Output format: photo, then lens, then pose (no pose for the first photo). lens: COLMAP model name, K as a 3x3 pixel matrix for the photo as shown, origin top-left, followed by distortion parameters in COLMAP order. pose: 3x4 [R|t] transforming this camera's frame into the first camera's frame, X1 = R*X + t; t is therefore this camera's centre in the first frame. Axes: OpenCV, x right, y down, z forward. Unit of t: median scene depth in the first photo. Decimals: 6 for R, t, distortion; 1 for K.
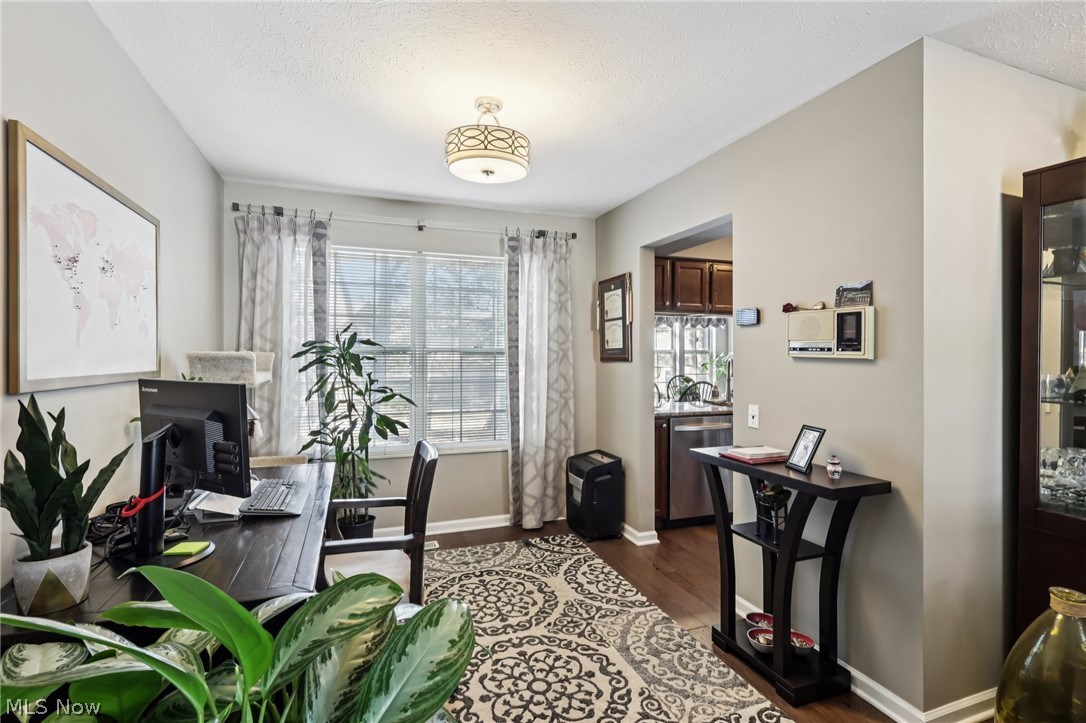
lens RADIAL K [[507.1, 0, 540.6], [0, 507.1, 358.3], [0, 0, 1]] dist [0.000712, 0.000672]
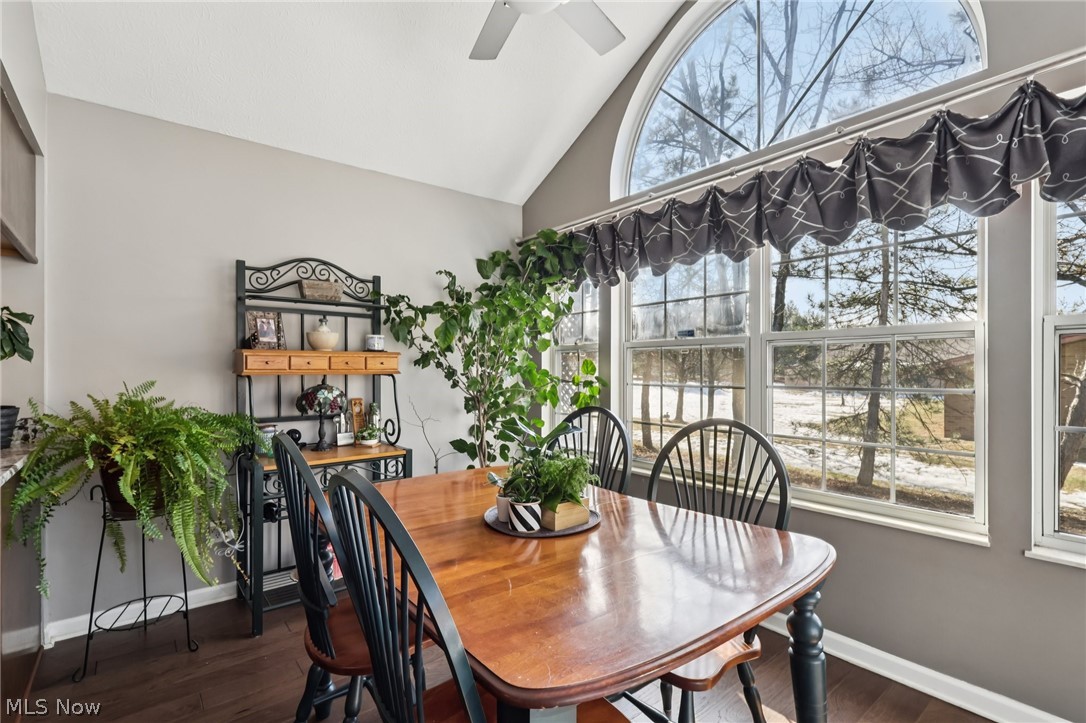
lens RADIAL K [[503.1, 0, 542.6], [0, 503.1, 365.9], [0, 0, 1]] dist [-0.002891, -0.000191]
pose [[0.315358, -0.007225, -0.948945, 0.974098], [-0.007639, 0.999919, -0.010151, 0.022491], [0.948942, 0.010450, 0.315278, 1.691751]]
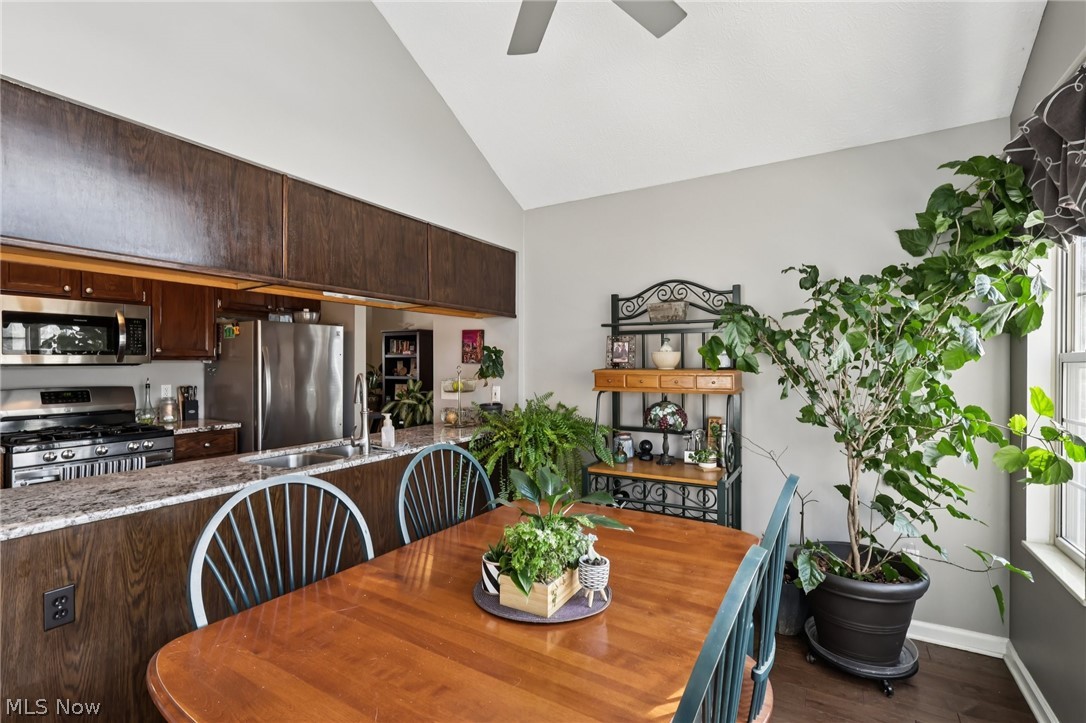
lens RADIAL K [[501.1, 0, 542.4], [0, 501.1, 362.8], [0, 0, 1]] dist [0.000347, 0.000588]
pose [[-0.776870, -0.000717, -0.629661, 0.783781], [-0.005885, 0.999964, 0.006123, -0.022280], [0.629634, 0.008463, -0.776846, 2.139267]]
